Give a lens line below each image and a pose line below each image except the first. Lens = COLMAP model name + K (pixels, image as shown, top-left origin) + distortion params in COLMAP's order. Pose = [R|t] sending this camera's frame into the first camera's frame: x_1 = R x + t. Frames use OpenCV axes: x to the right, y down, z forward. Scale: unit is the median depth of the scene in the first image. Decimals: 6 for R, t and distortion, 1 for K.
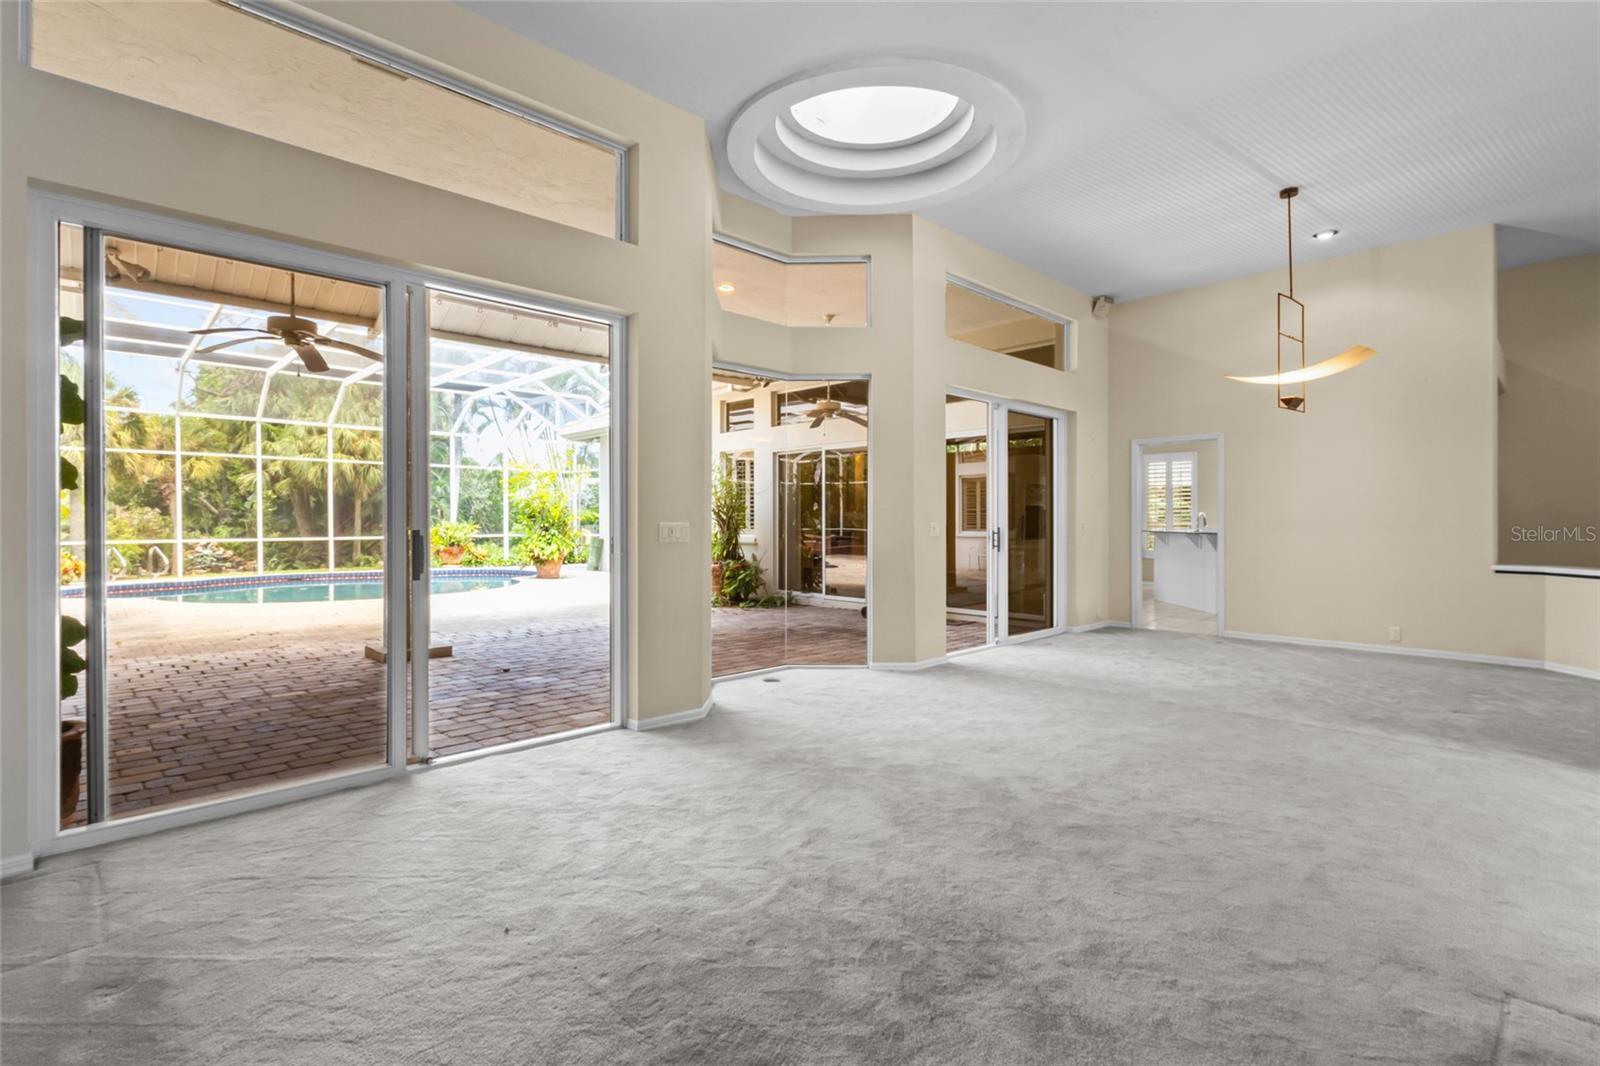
lens RADIAL K [[745.4, 0, 797.7], [0, 745.4, 522.7], [0, 0, 1]] dist [0.002500, 0.000295]
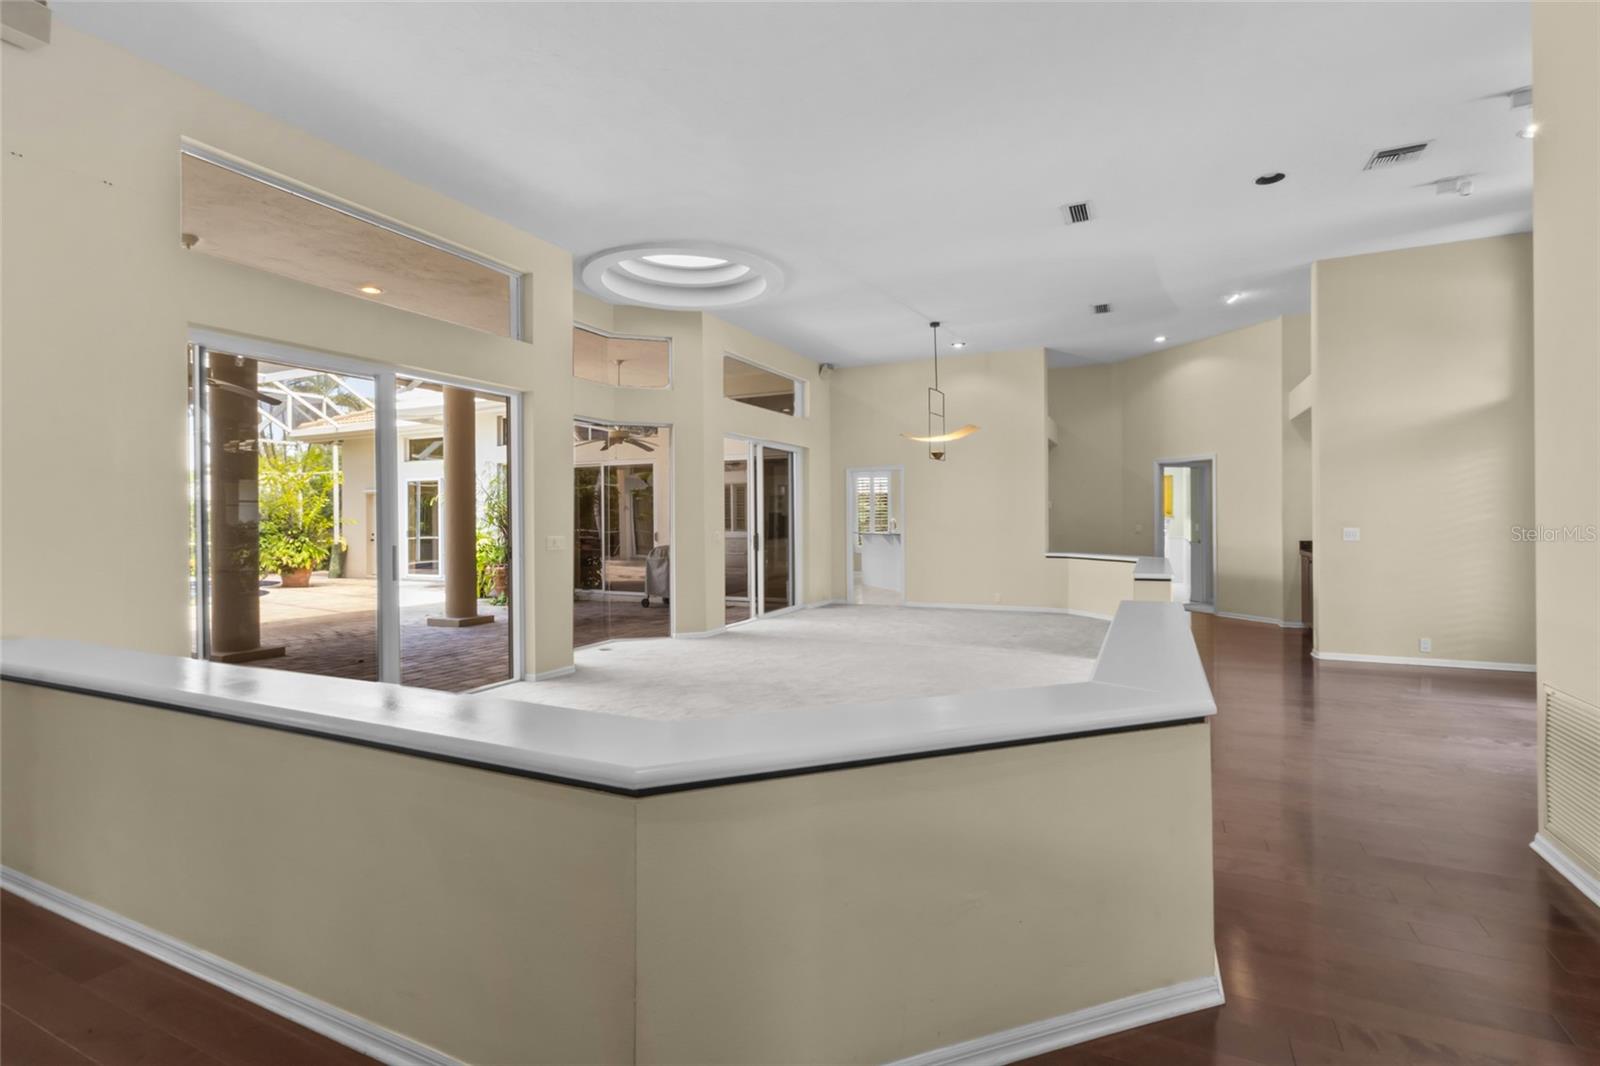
lens RADIAL K [[745.4, 0, 797.7], [0, 745.4, 522.7], [0, 0, 1]] dist [0.002500, 0.000295]
pose [[0.936364, -0.007214, 0.350956, -0.122875], [0.006631, 0.999974, 0.002863, -0.014398], [-0.350968, -0.000353, 0.936387, -0.265523]]
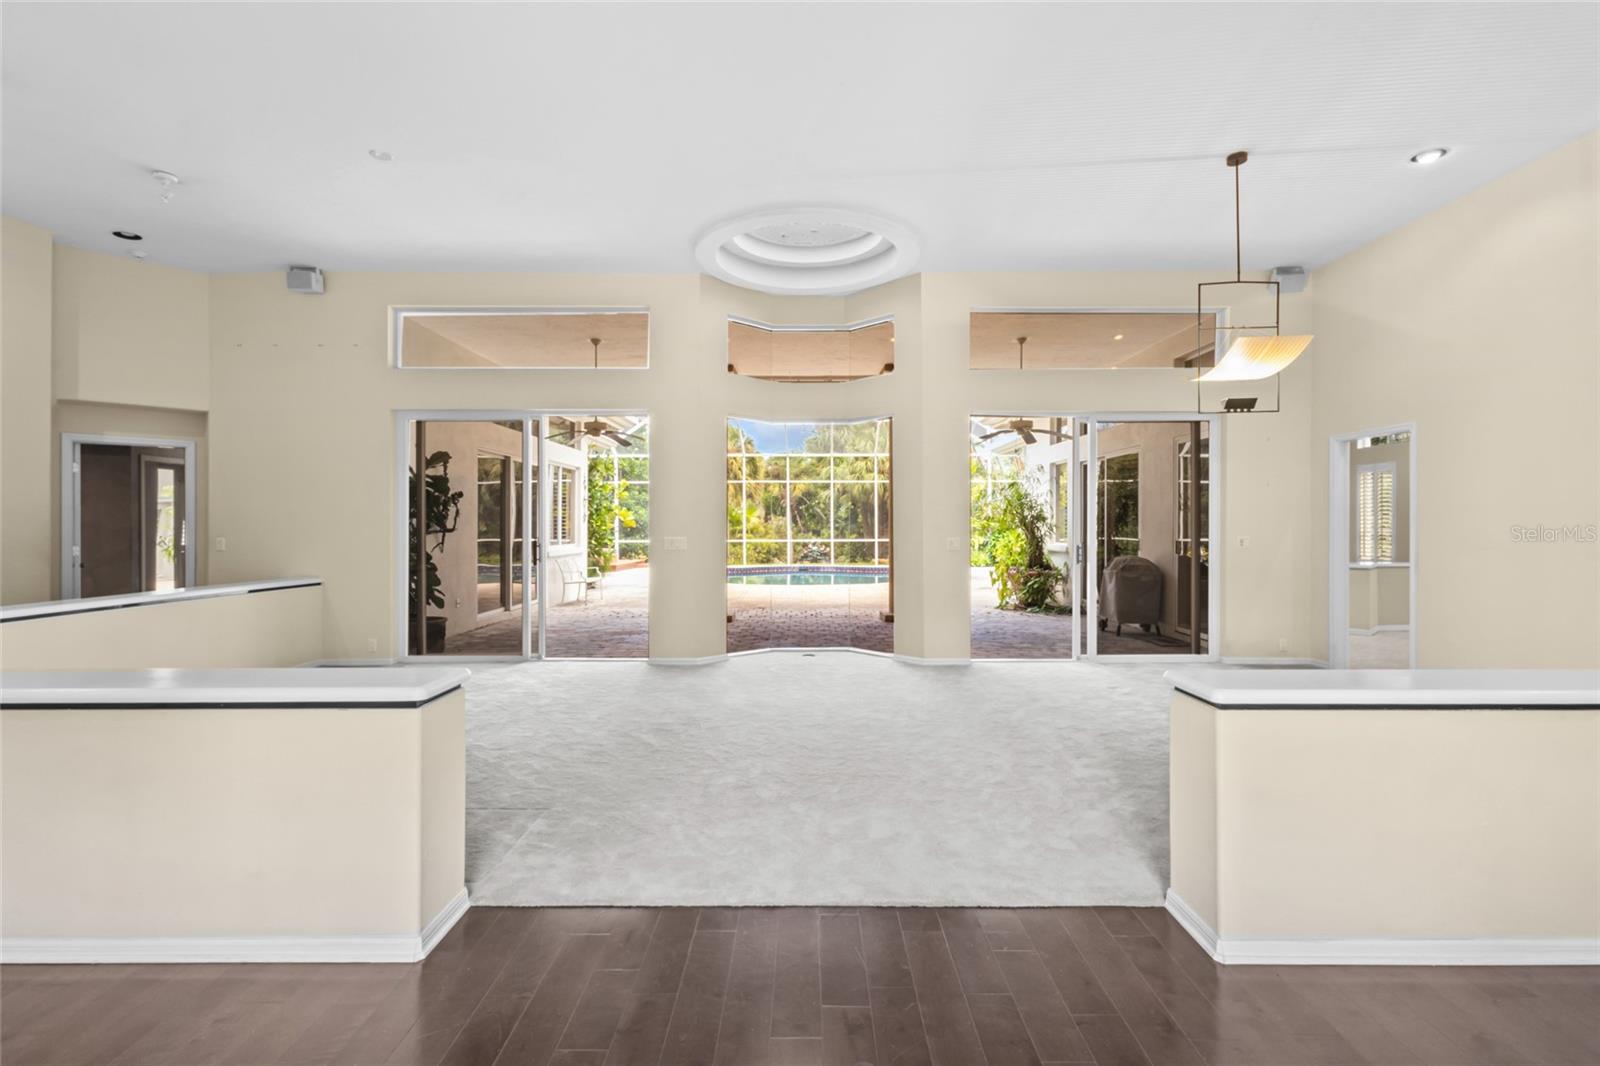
lens RADIAL K [[736.4, 0, 808.1], [0, 736.4, 522.8], [0, 0, 1]] dist [-0.001612, -0.000275]
pose [[0.725753, -0.001290, -0.687954, 0.584515], [-0.001531, 0.999993, -0.003490, -0.013403], [0.687954, 0.003586, 0.725746, 0.032567]]
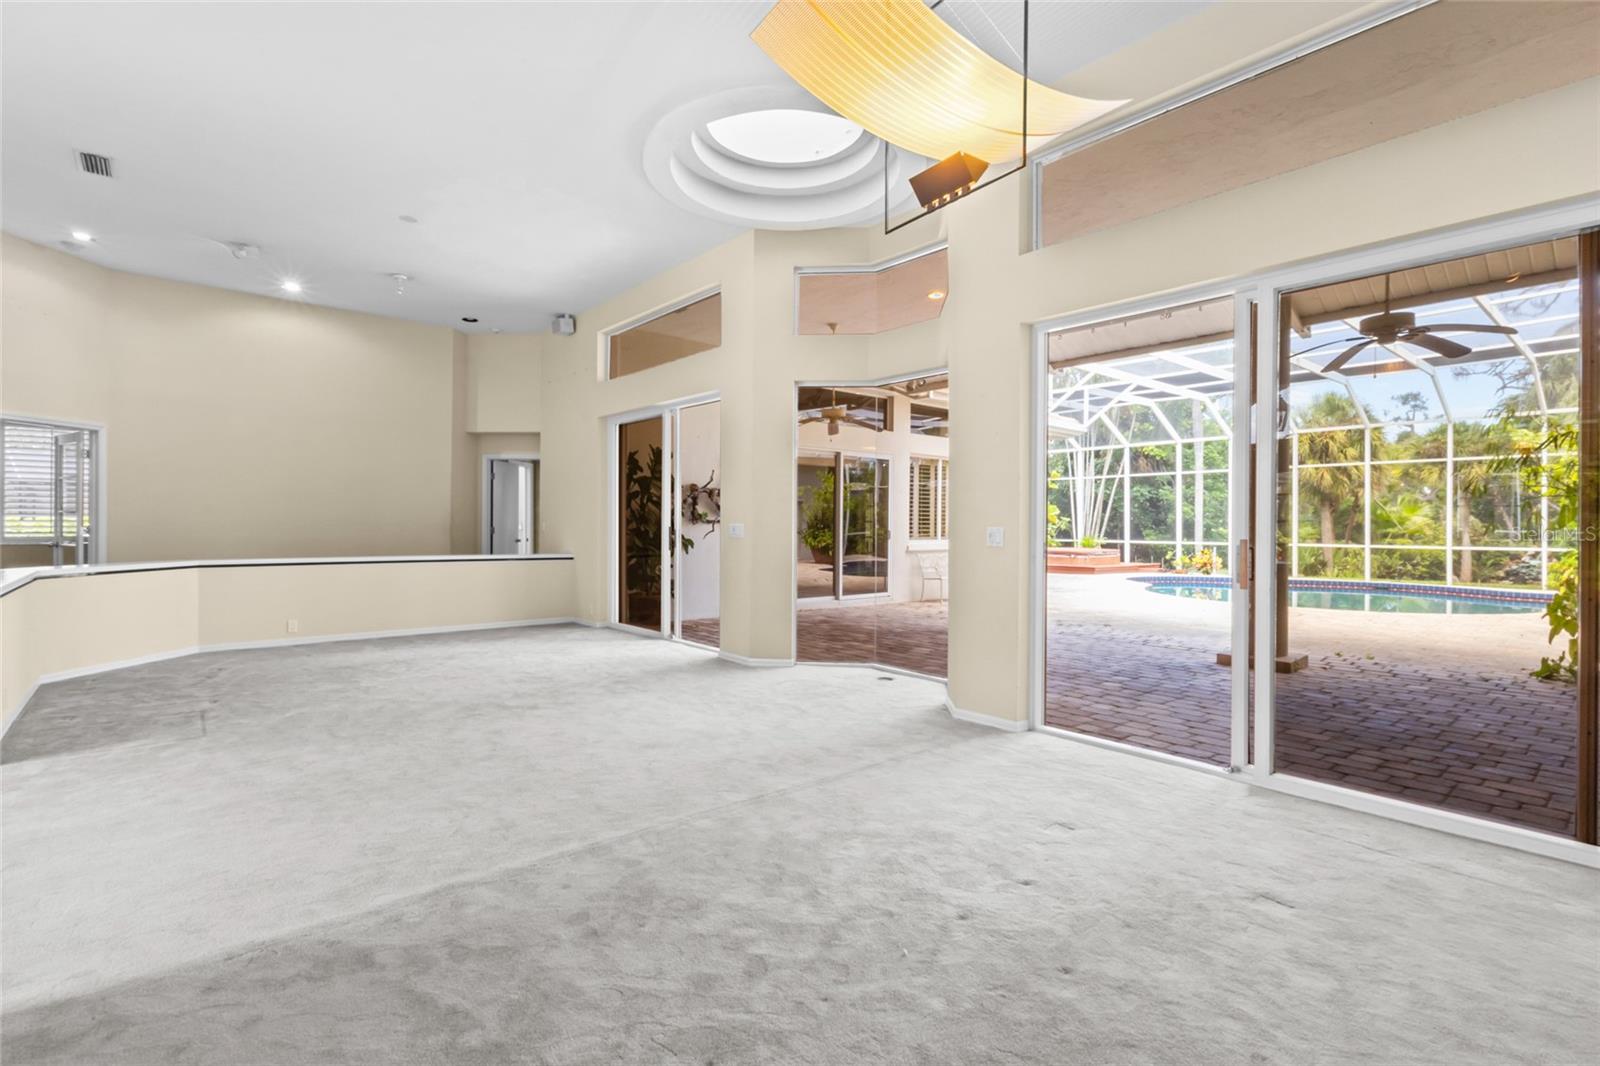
lens RADIAL K [[736.2, 0, 797.2], [0, 736.2, 525.5], [0, 0, 1]] dist [0.002415, 0.000220]
pose [[-0.046707, 0.002469, -0.998906, 0.665012], [-0.009272, 0.999953, 0.002905, -0.001260], [0.998866, 0.009398, -0.046681, 0.624522]]
